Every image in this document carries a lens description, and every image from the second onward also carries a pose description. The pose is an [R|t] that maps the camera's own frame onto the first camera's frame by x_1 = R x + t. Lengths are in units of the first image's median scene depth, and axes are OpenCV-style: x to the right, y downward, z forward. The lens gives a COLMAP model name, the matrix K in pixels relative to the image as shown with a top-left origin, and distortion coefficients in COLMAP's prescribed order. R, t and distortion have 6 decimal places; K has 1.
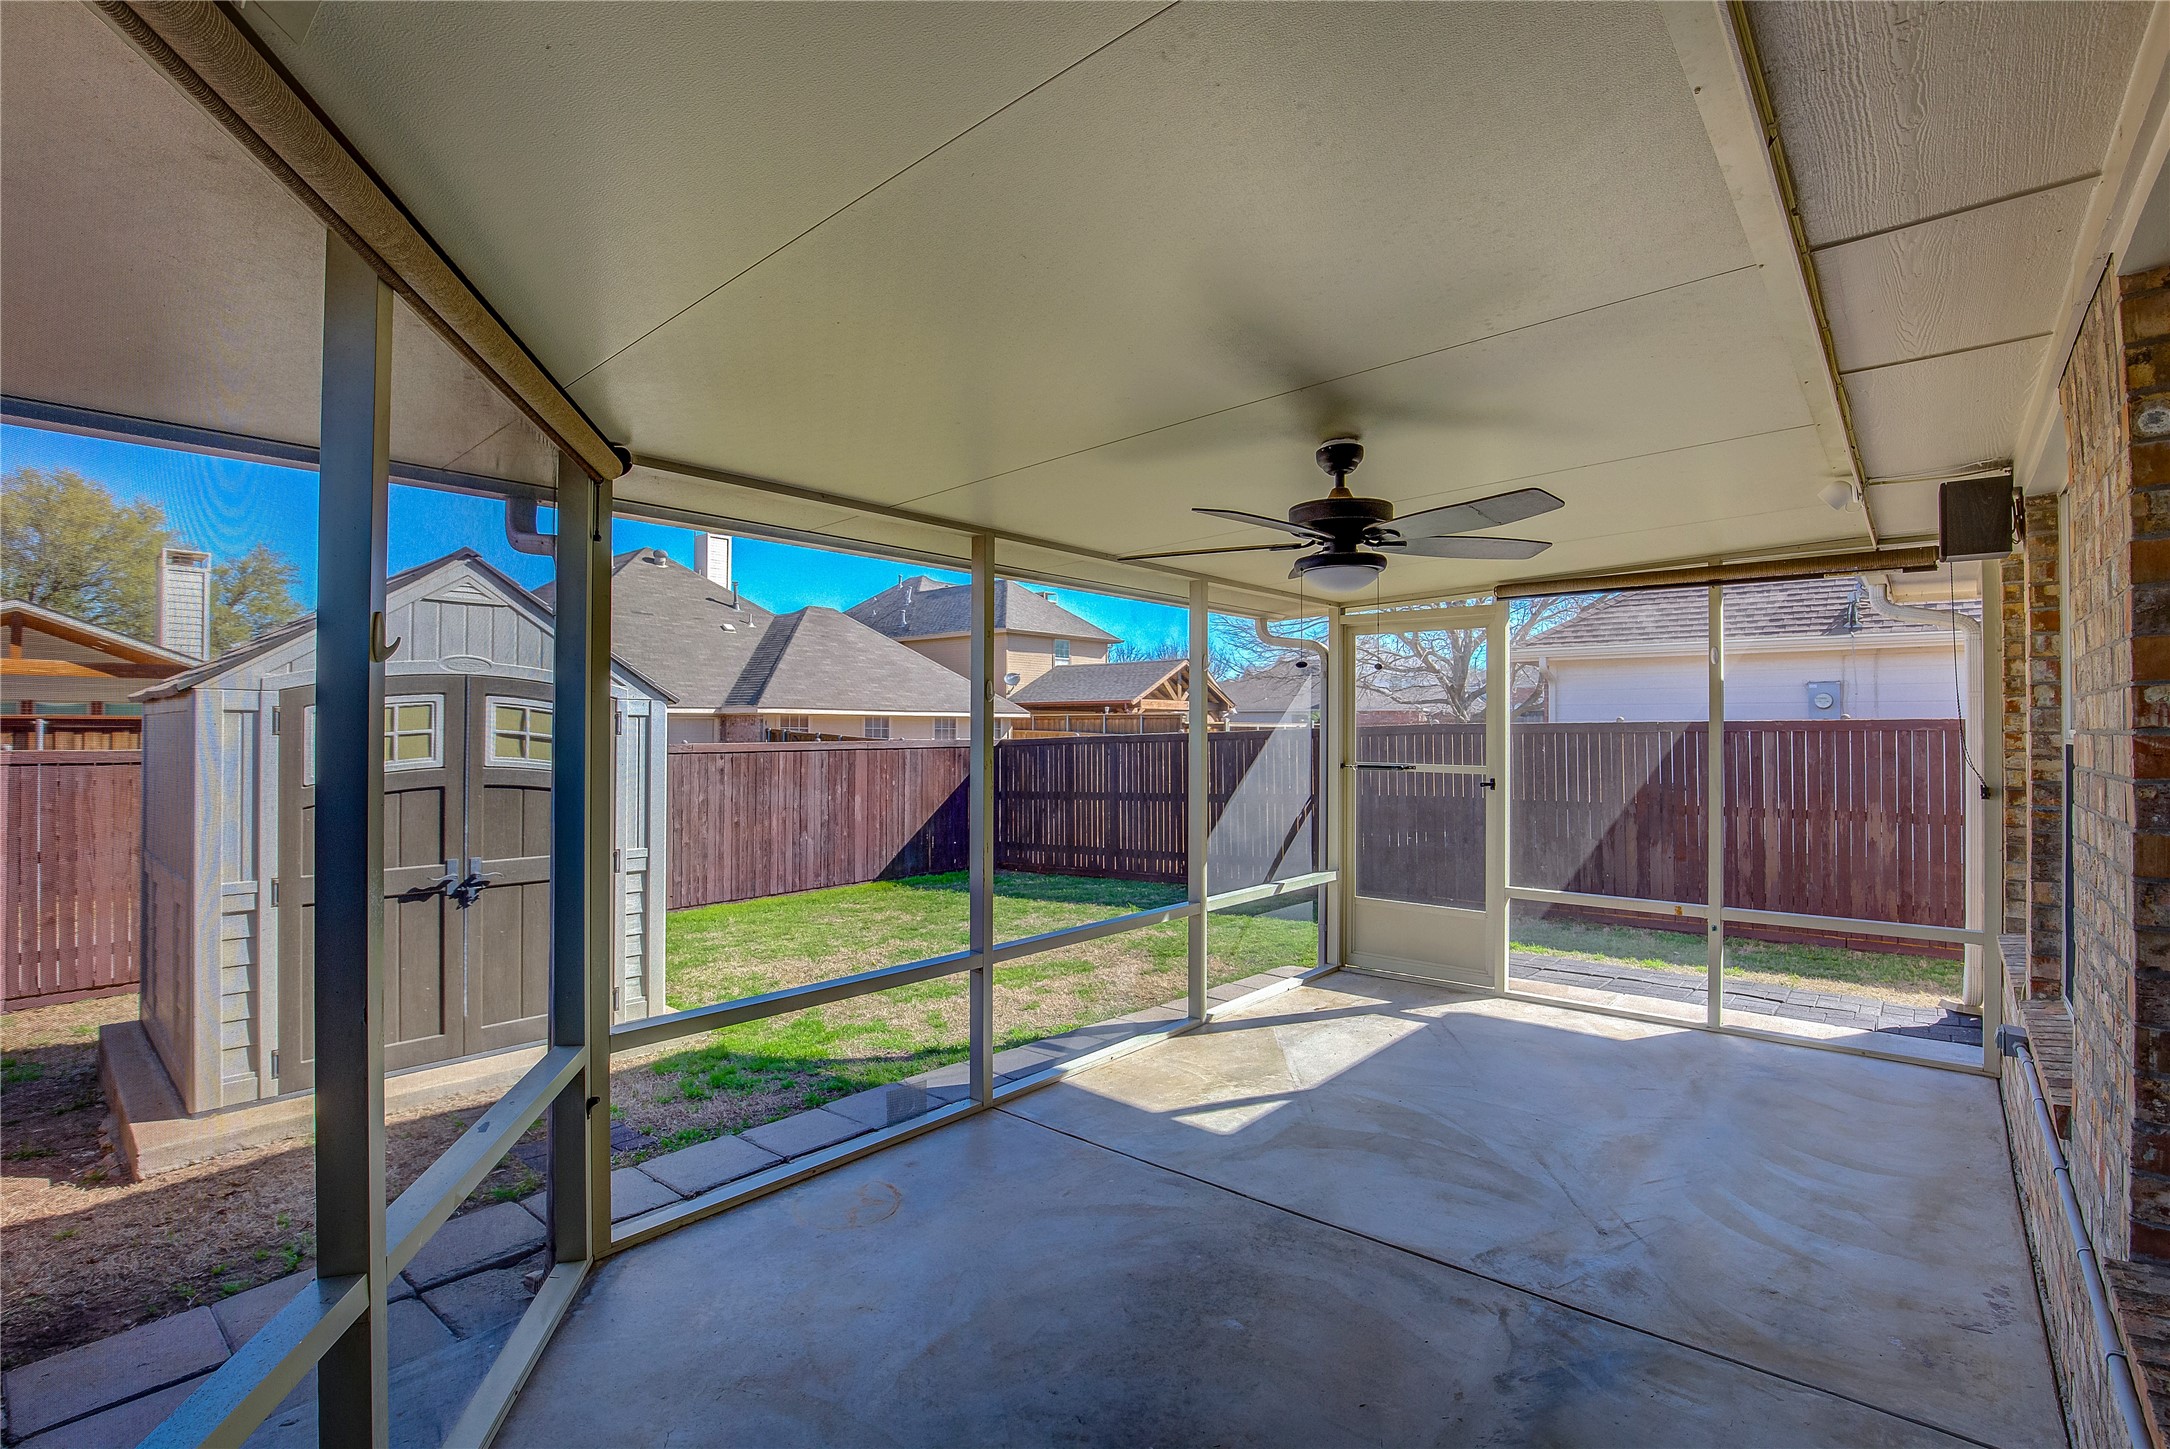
lens RADIAL K [[1007.6, 0, 1074.1], [0, 1007.6, 721.7], [0, 0, 1]] dist [-0.034891, 0.007424]
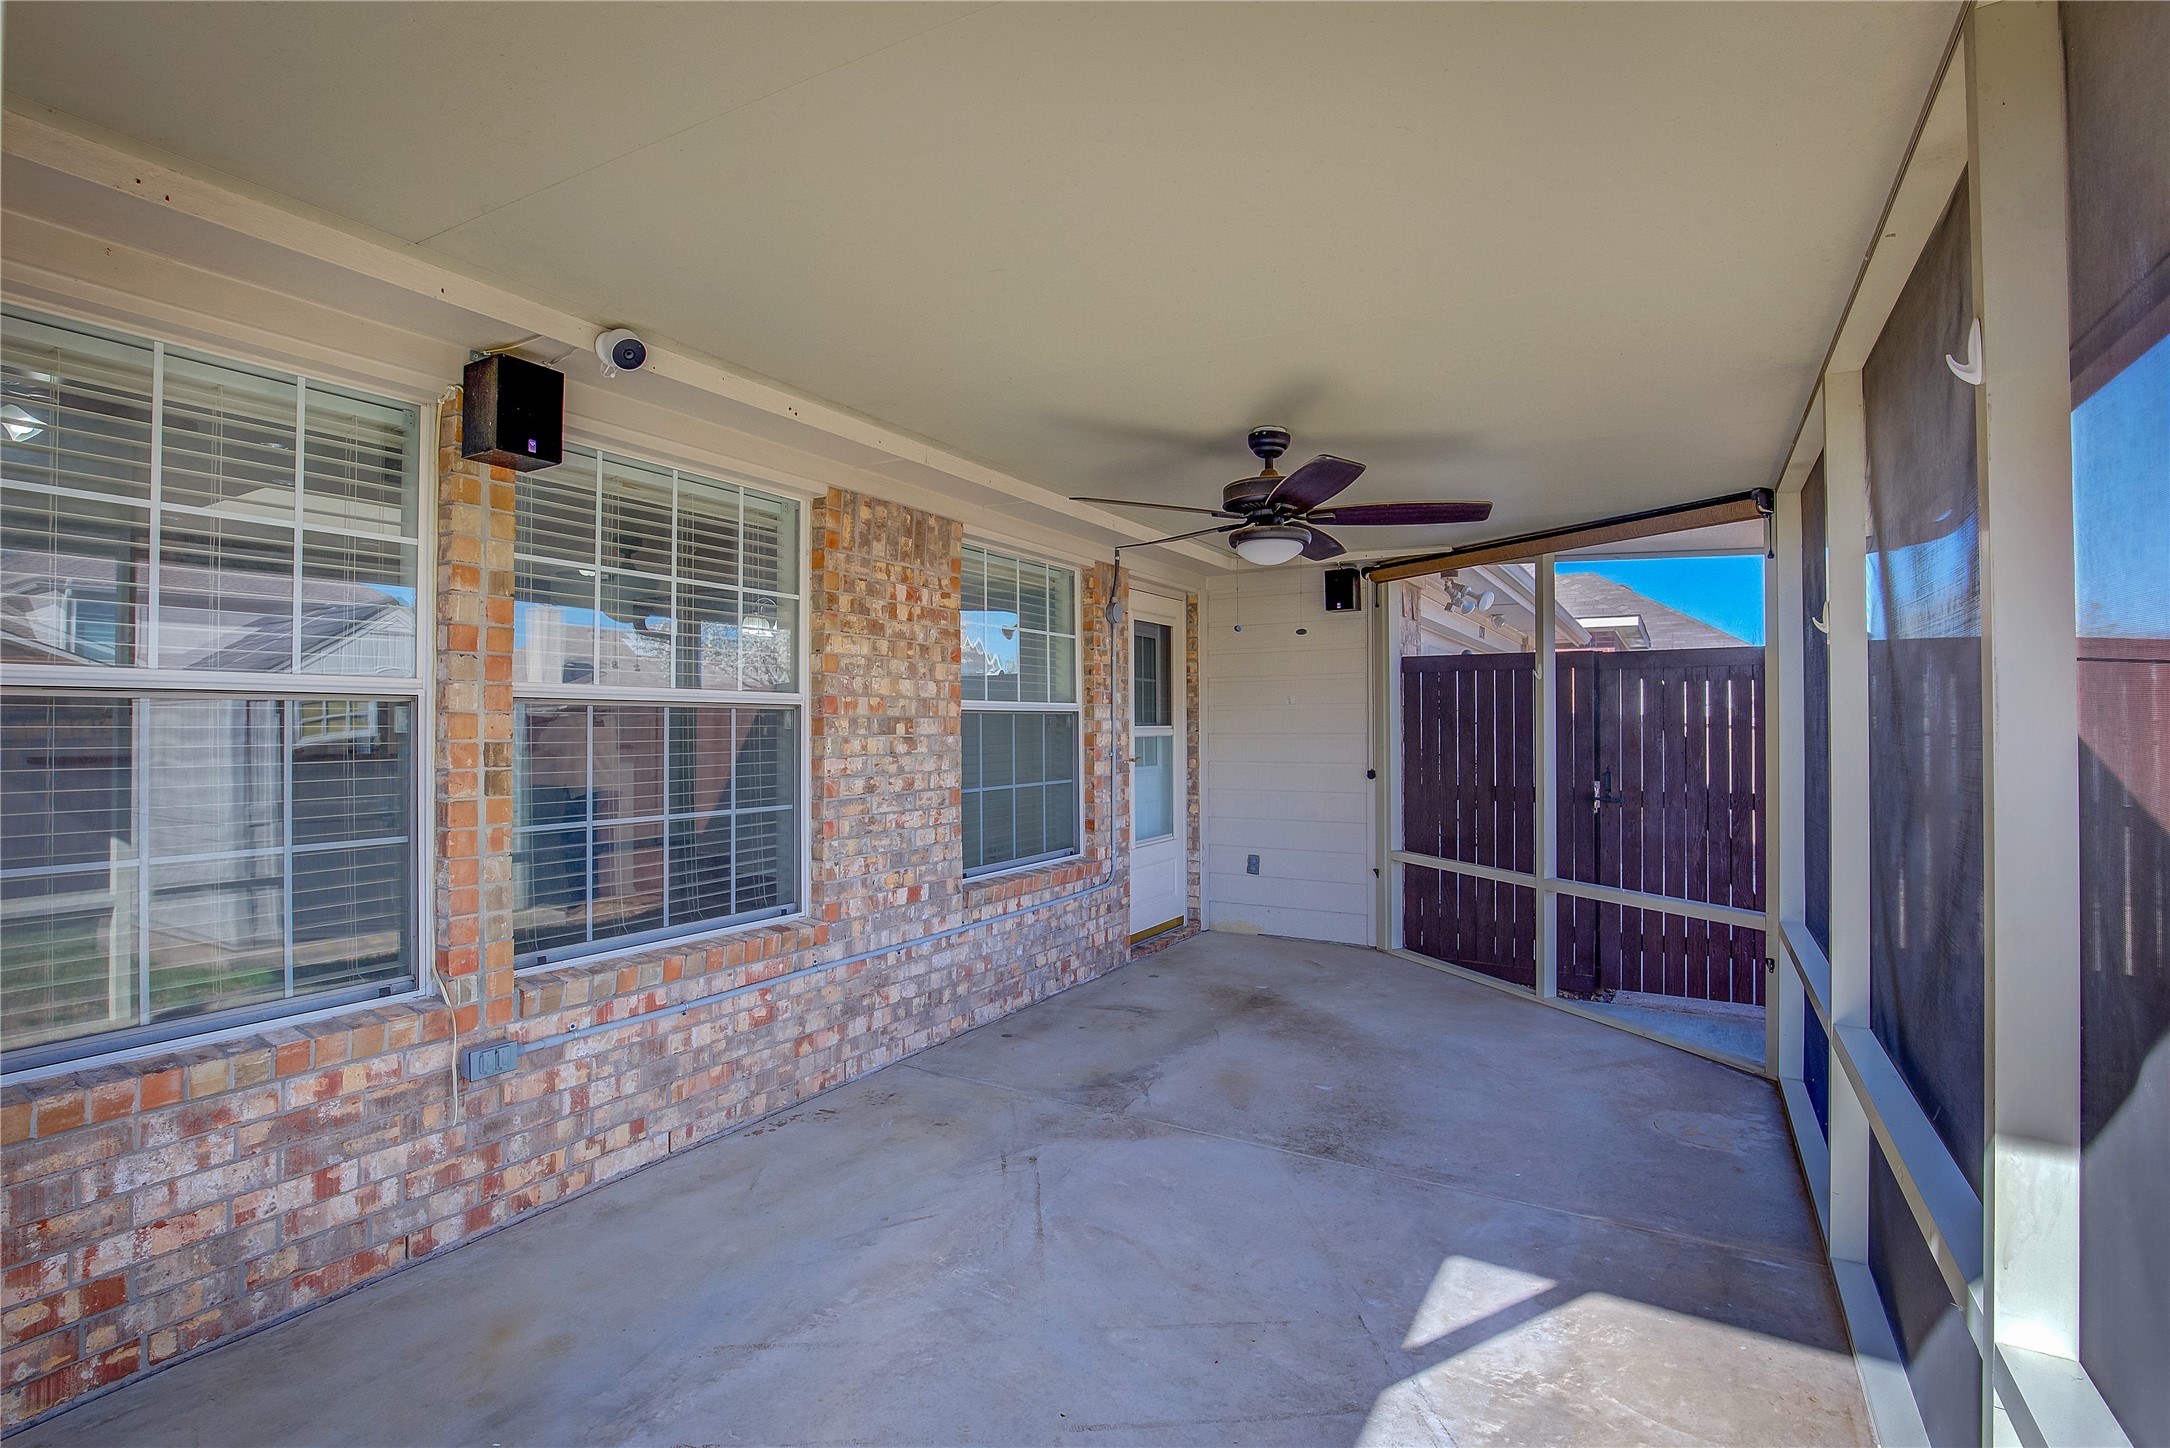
lens RADIAL K [[1007.6, 0, 1108.5], [0, 1007.6, 712.1], [0, 0, 1]] dist [-0.034891, 0.007424]
pose [[-0.979466, -0.004117, -0.201568, 0.364031], [0.000128, 0.999779, -0.021045, 0.032014], [0.201610, -0.020639, -0.979248, 1.123673]]
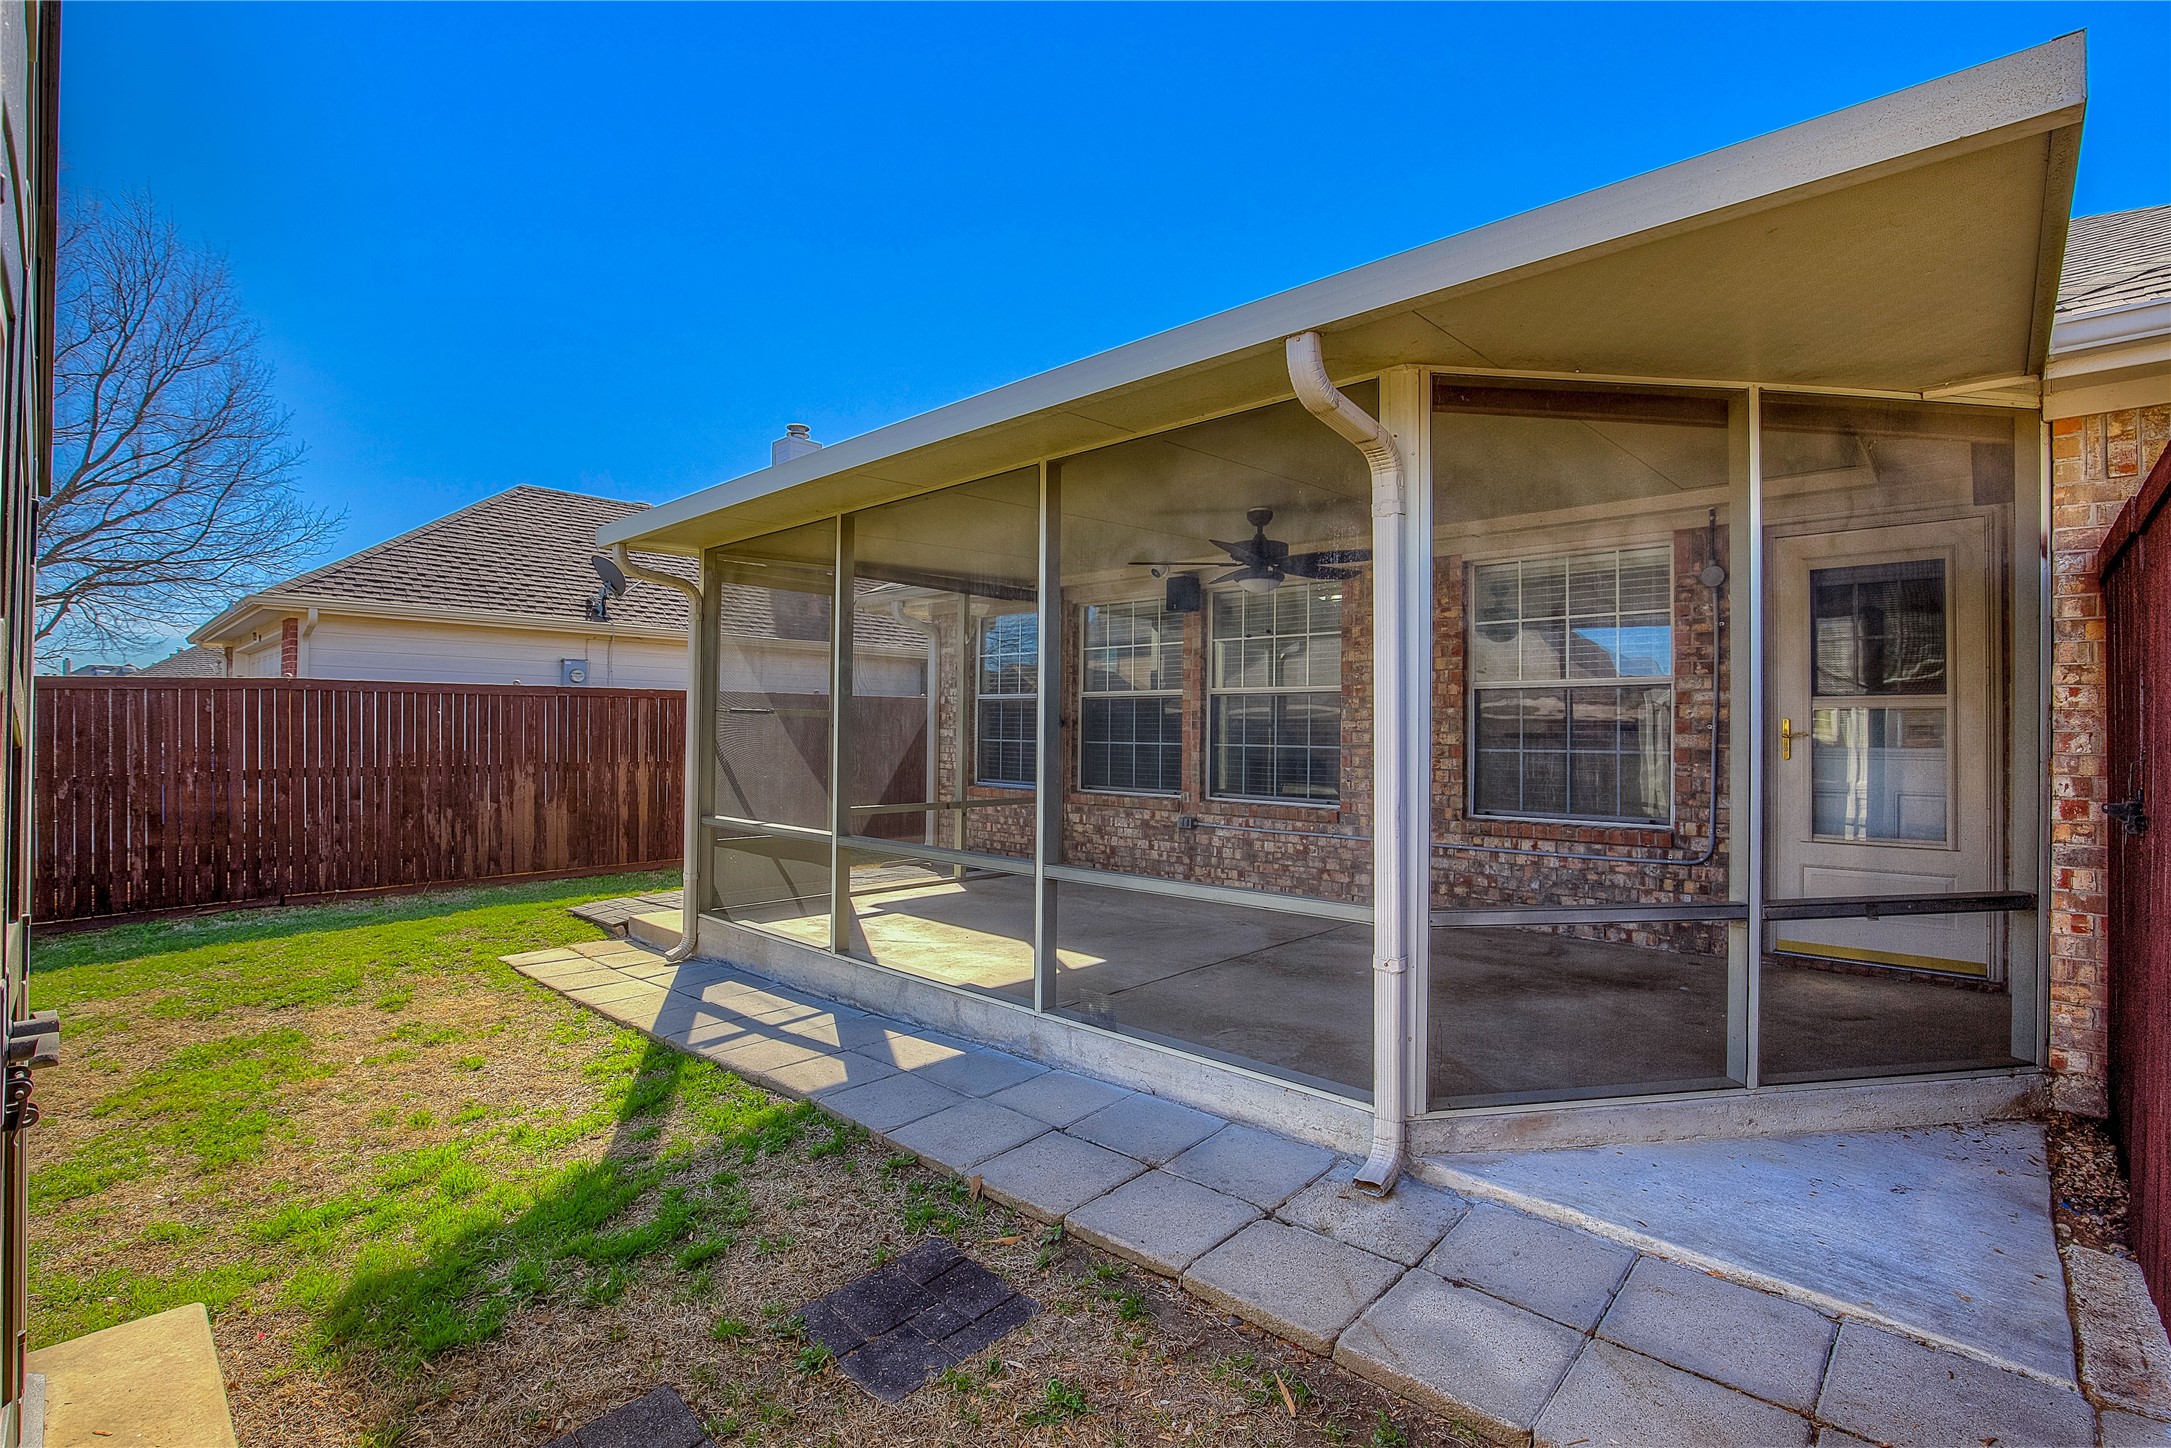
lens RADIAL K [[1008.0, 0, 1089.3], [0, 1008.0, 729.2], [0, 0, 1]] dist [-0.034891, 0.007424]
pose [[0.023534, 0.003874, 0.999716, -0.828565], [-0.018364, 0.999825, -0.003442, 0.069724], [-0.999554, -0.018277, 0.023601, 0.688975]]
